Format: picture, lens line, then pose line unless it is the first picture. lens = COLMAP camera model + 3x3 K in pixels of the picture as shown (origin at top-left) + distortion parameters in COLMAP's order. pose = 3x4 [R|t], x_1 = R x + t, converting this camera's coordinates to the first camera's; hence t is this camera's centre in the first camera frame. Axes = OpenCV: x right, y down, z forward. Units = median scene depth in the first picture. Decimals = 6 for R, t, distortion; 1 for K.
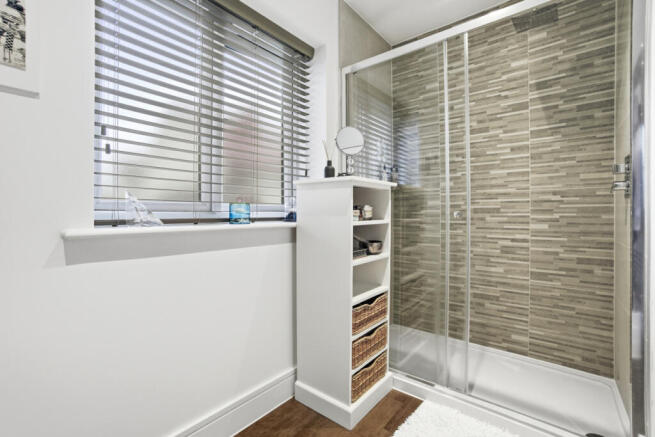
lens RADIAL K [[294.1, 0, 325.2], [0, 294.1, 215.3], [0, 0, 1]] dist [-0.042316, 0.020763]
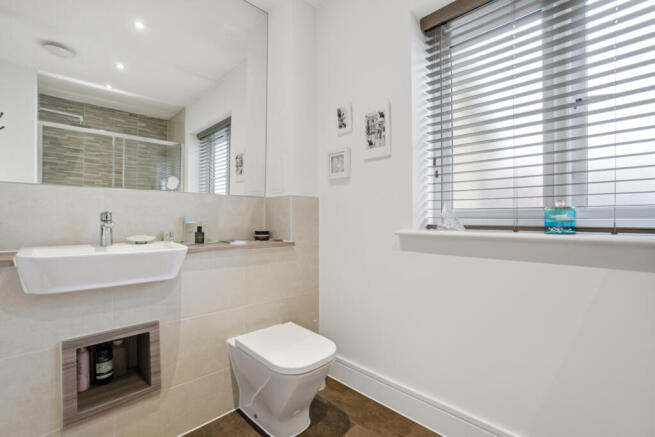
lens RADIAL K [[294.1, 0, 325.2], [0, 294.1, 215.3], [0, 0, 1]] dist [-0.042316, 0.020763]
pose [[-0.094939, -0.013861, -0.995387, 0.629739], [-0.005660, 0.999894, -0.013384, -0.007335], [0.995467, 0.004364, -0.095007, 0.536080]]
